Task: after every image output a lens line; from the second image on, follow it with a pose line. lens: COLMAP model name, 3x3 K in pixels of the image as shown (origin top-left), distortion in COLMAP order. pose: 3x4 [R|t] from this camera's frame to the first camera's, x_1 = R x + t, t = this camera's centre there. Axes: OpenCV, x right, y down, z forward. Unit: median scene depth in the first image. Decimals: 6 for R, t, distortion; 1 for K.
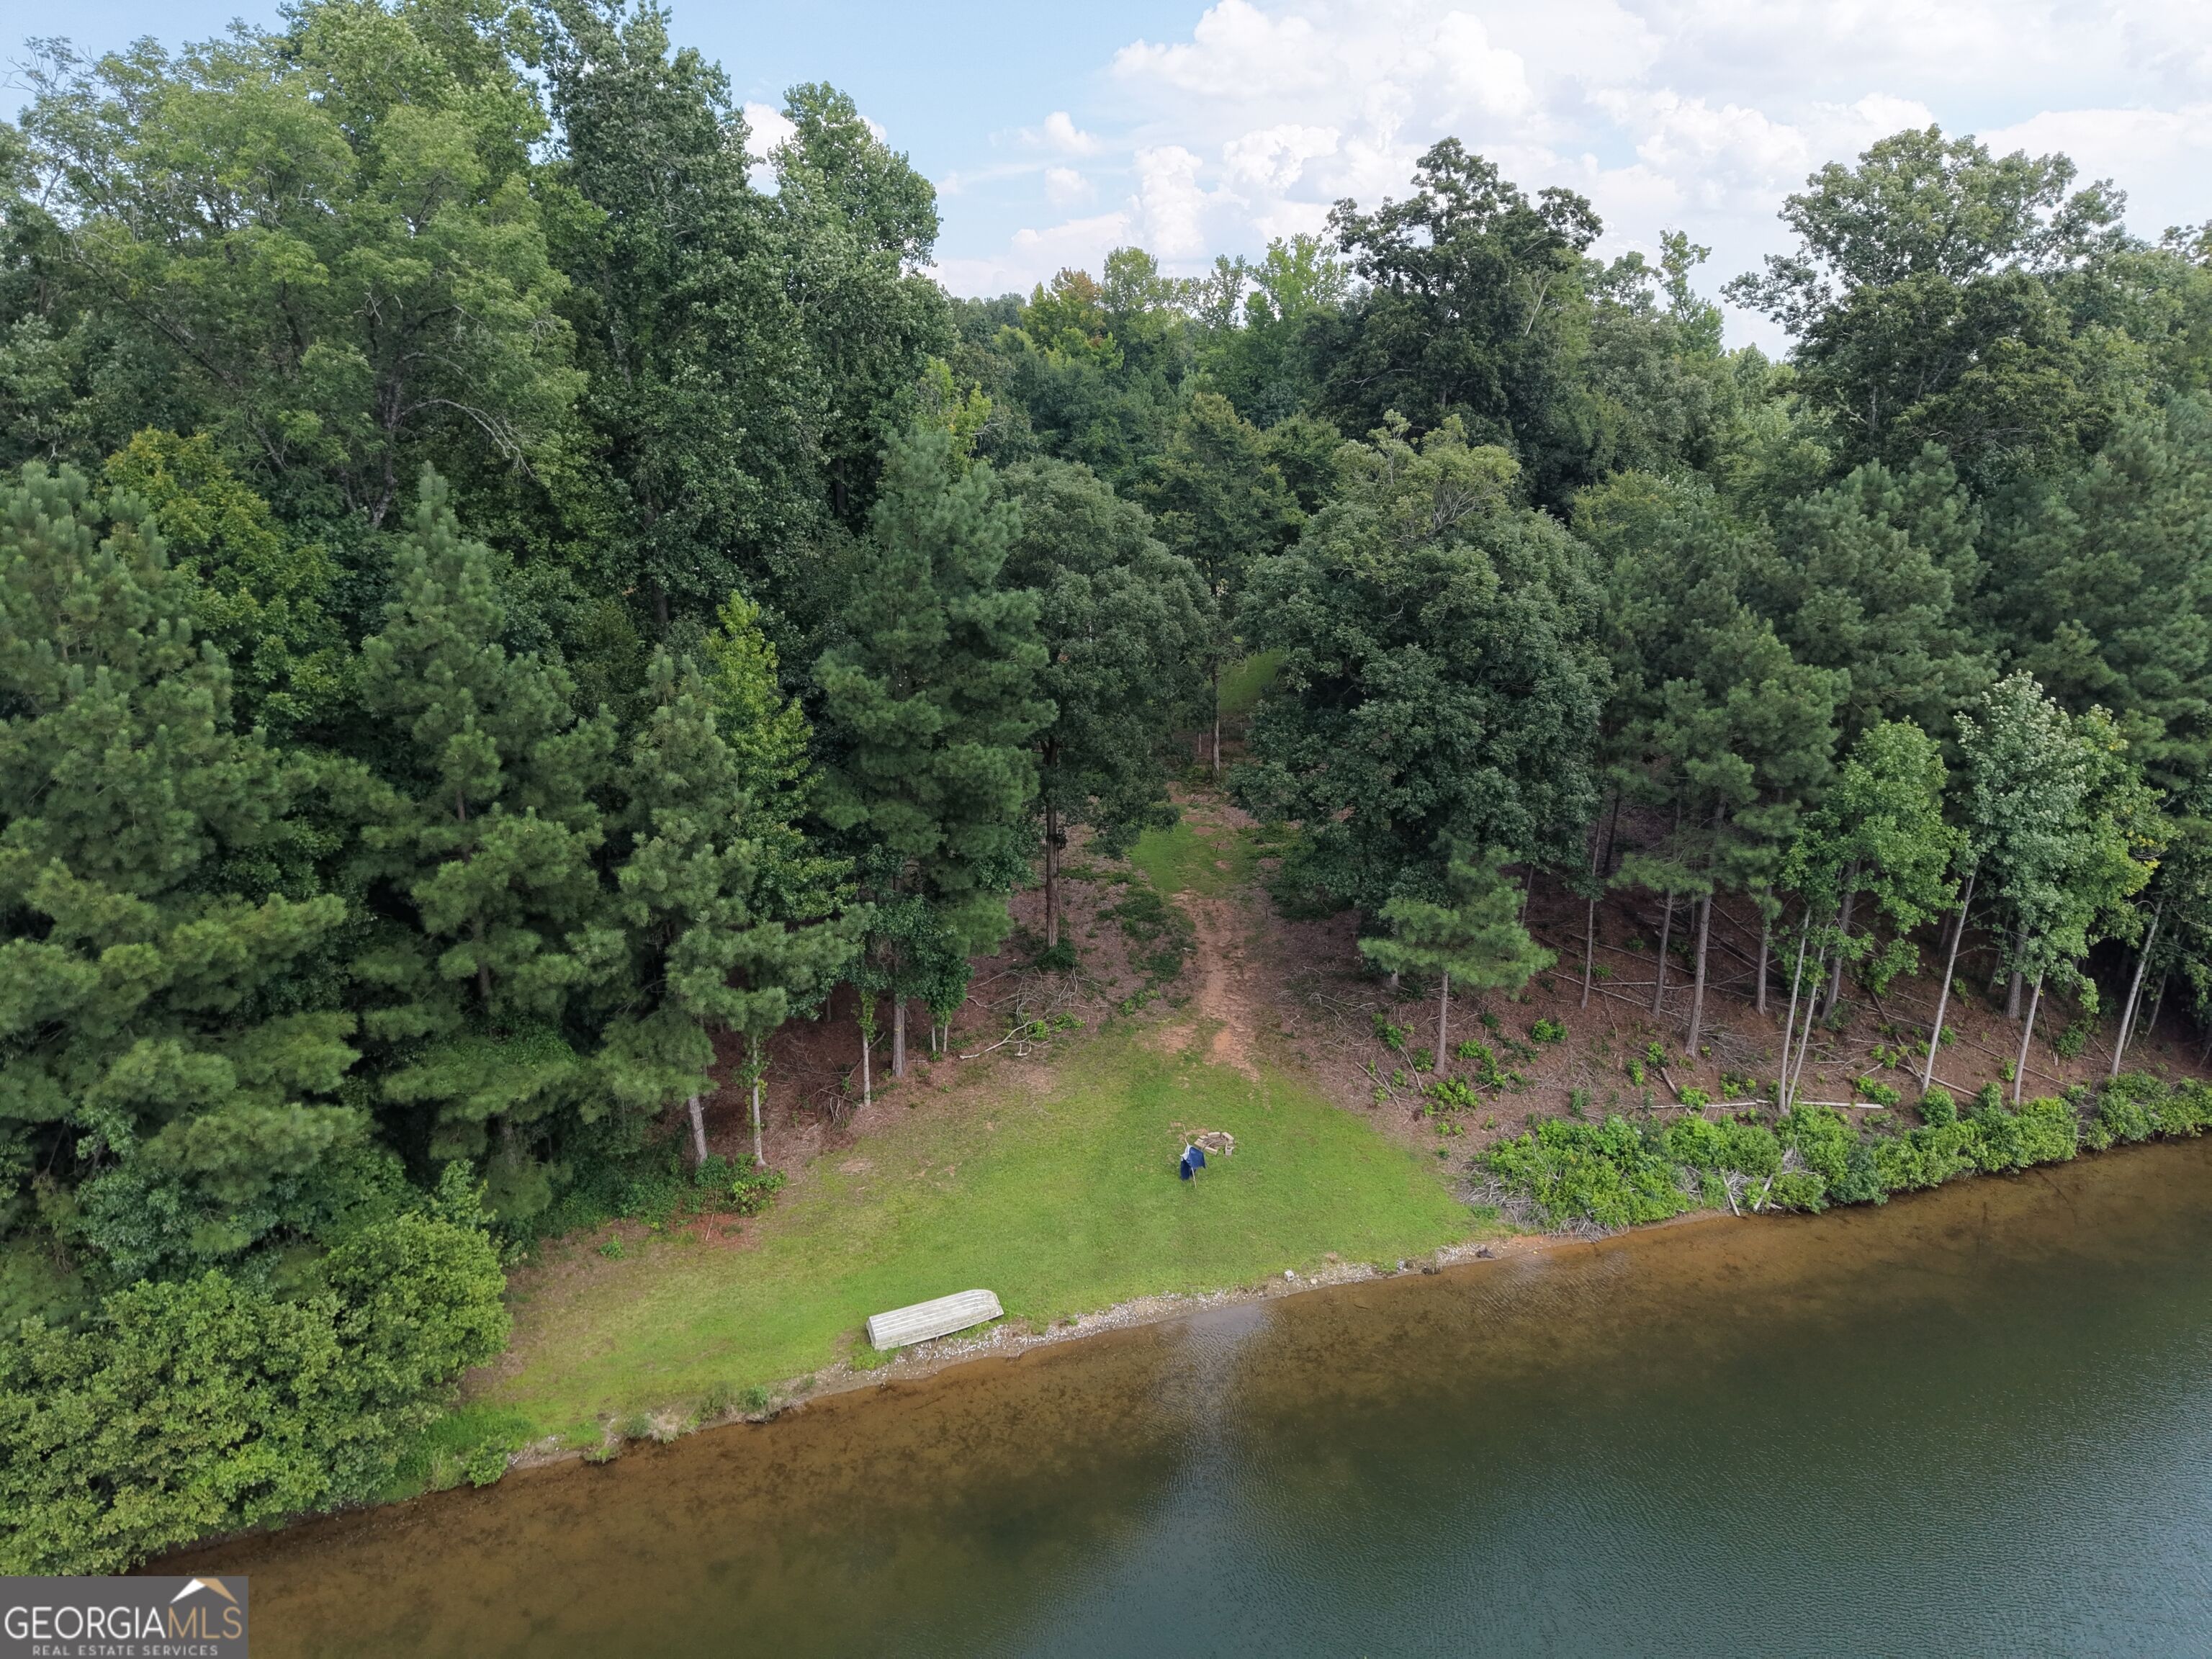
lens RADIAL K [[1491.9, 0, 1114.1], [0, 1491.9, 787.5], [0, 0, 1]] dist [0.023252, -0.023911]
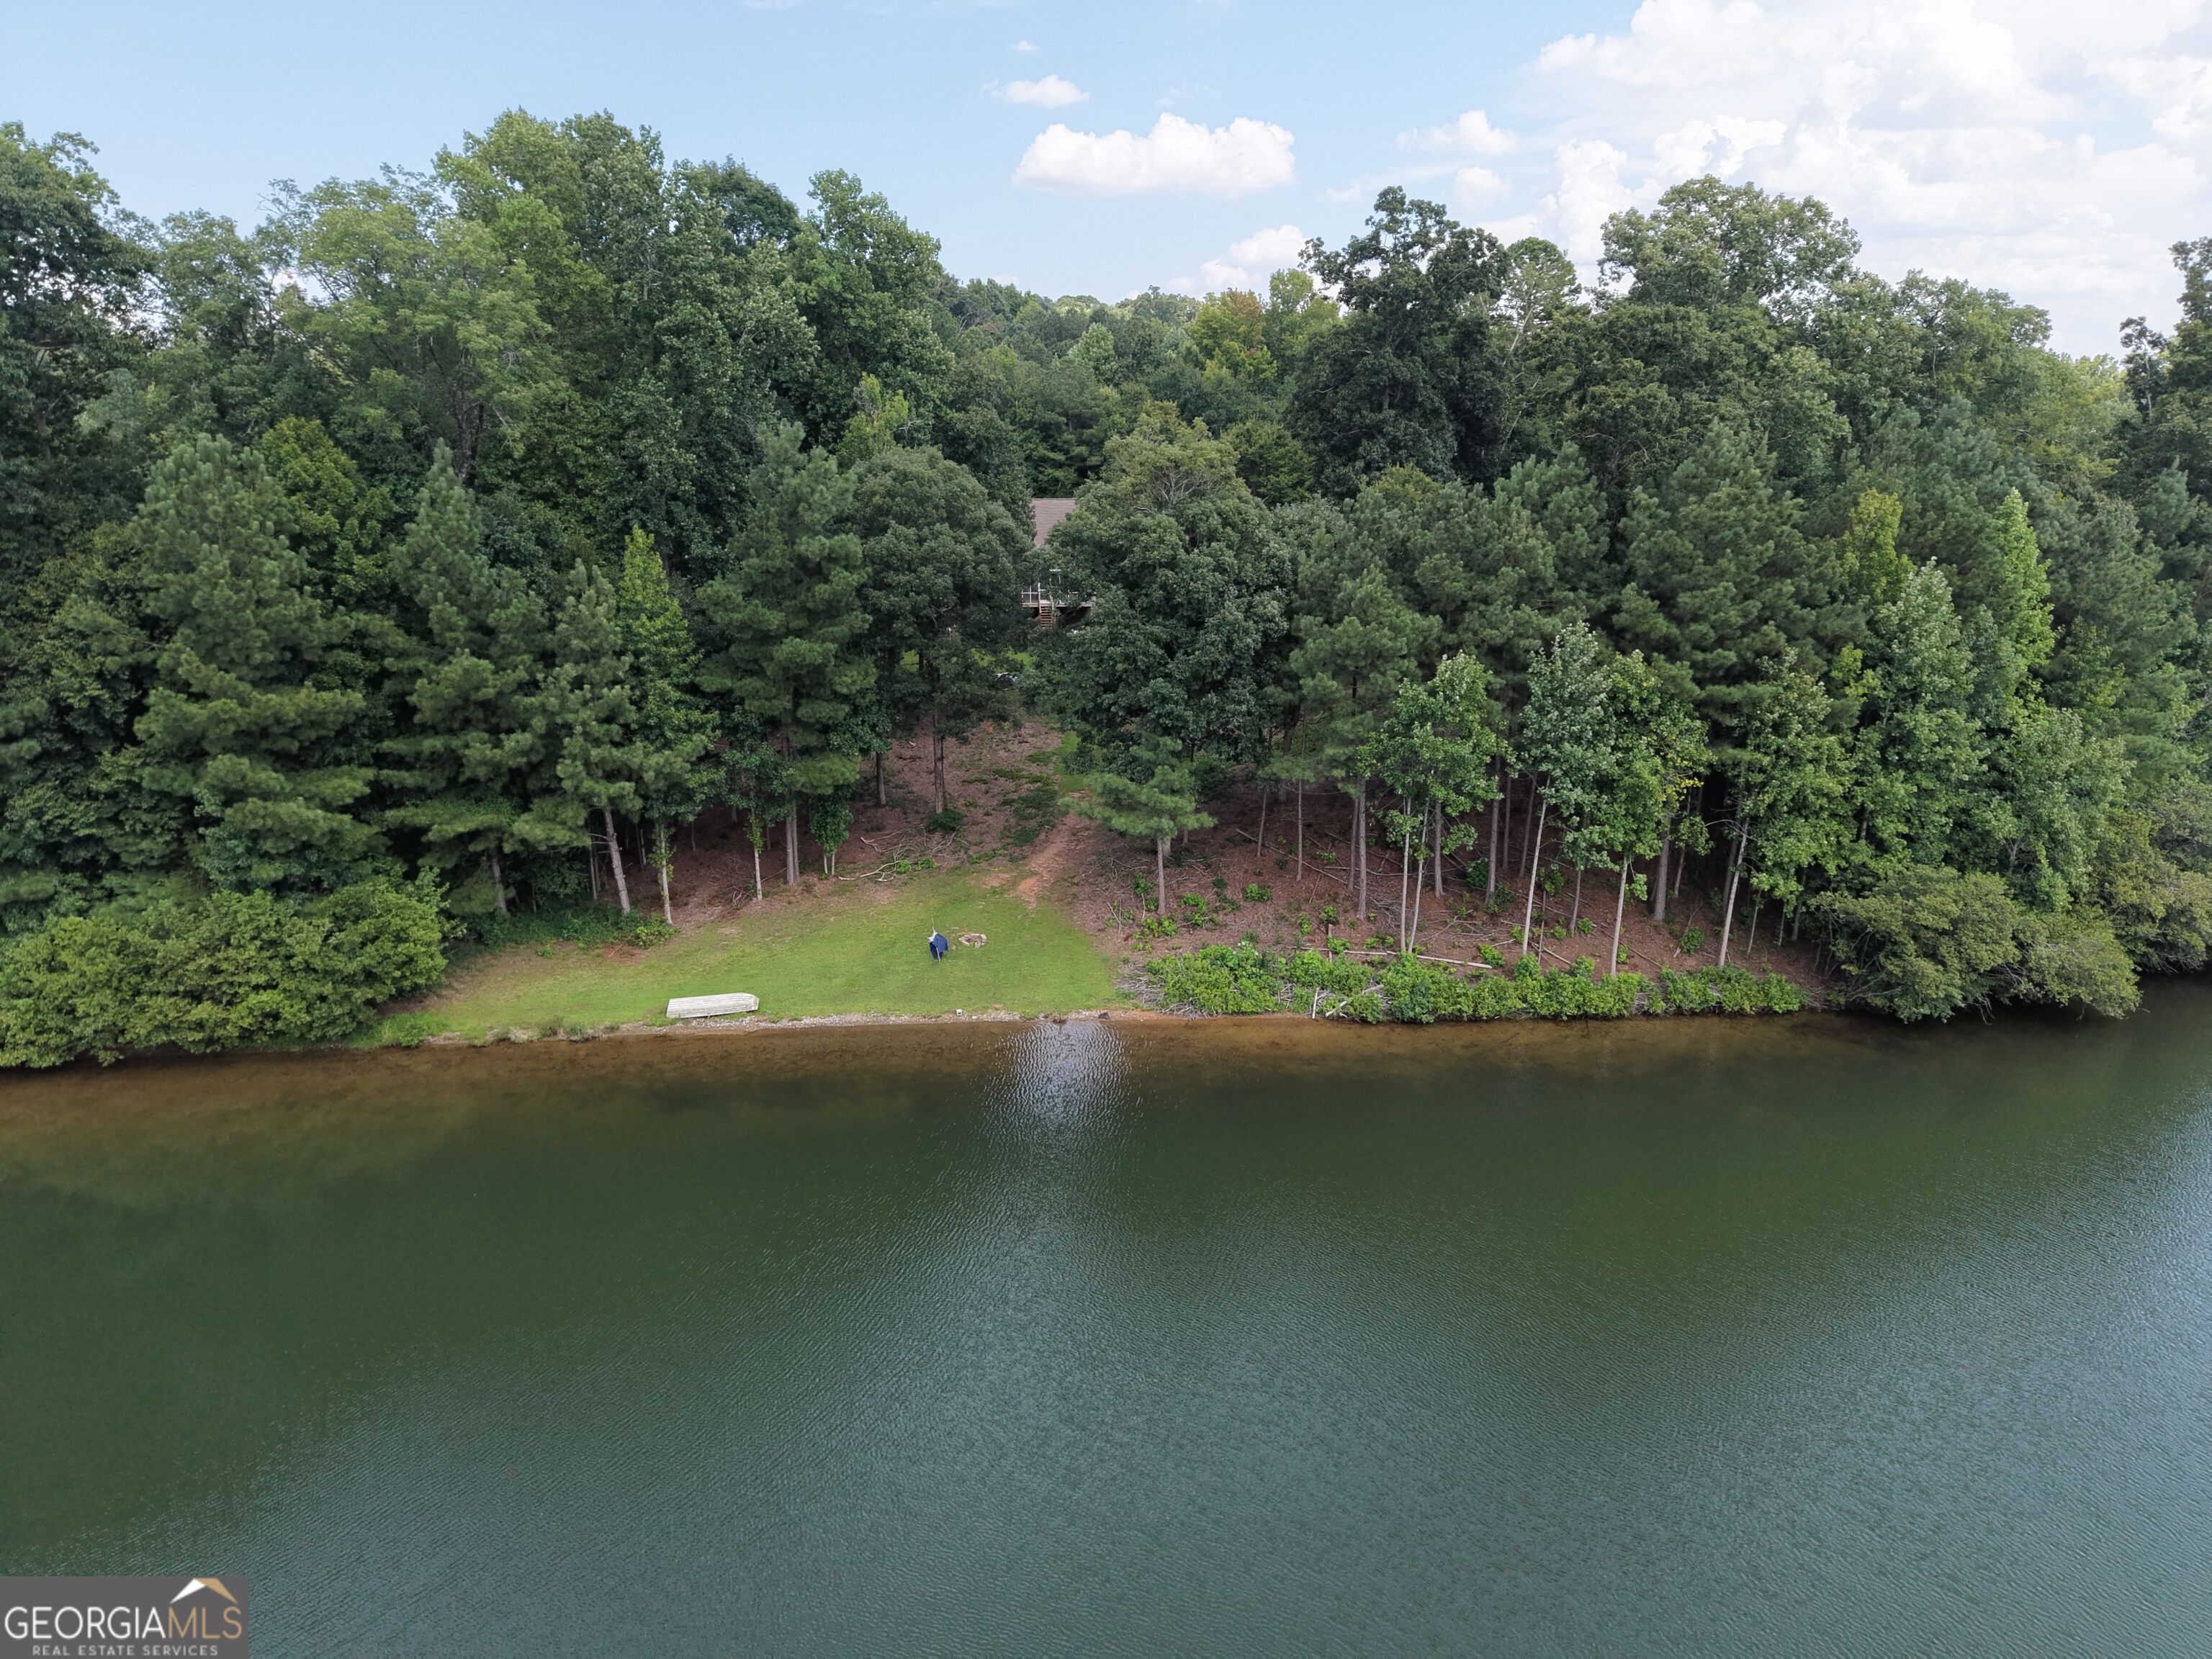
lens RADIAL K [[1491.9, 0, 1114.1], [0, 1491.9, 787.5], [0, 0, 1]] dist [0.023252, -0.023911]
pose [[0.968498, 0.066262, -0.240045, 0.556558], [-0.067273, 0.997727, 0.003990, 0.087981], [0.239764, 0.012284, 0.970753, -0.336553]]
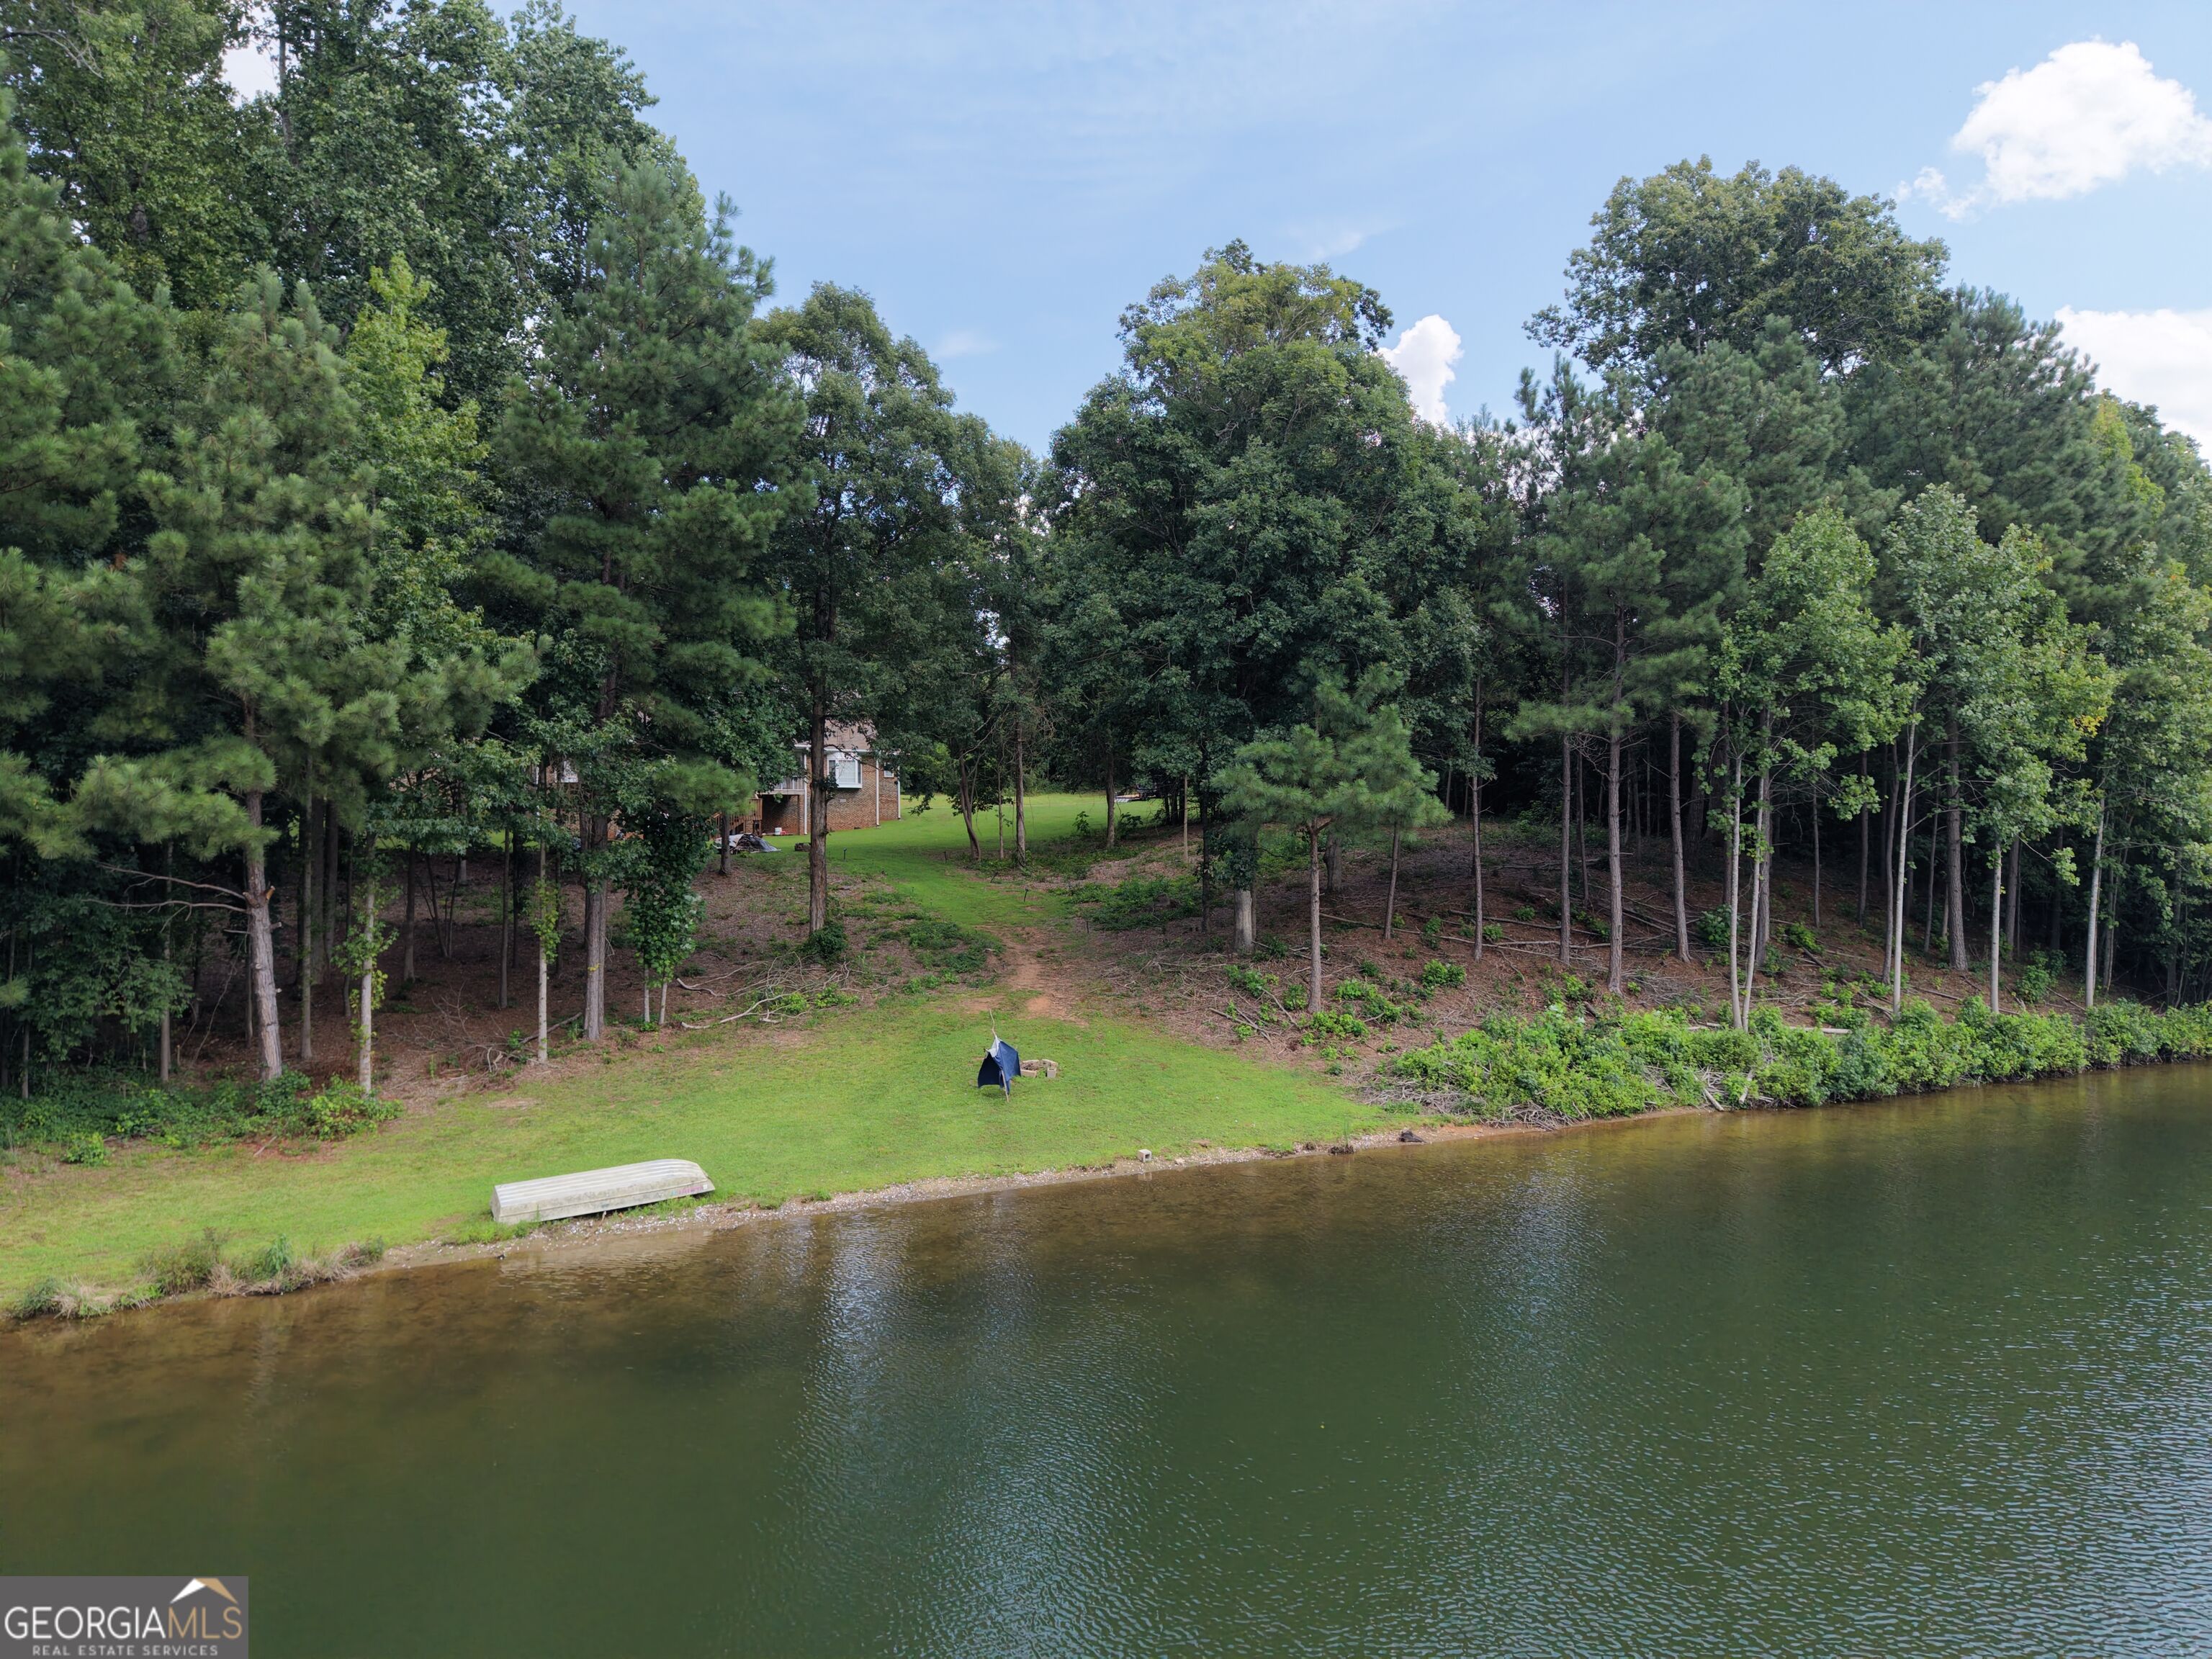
lens RADIAL K [[1491.9, 0, 1114.1], [0, 1491.9, 787.5], [0, 0, 1]] dist [0.023252, -0.023911]
pose [[0.990258, 0.002144, 0.139225, 0.006207], [0.036694, 0.960518, -0.275787, 0.331092], [-0.134319, 0.278209, 0.951083, 0.278954]]
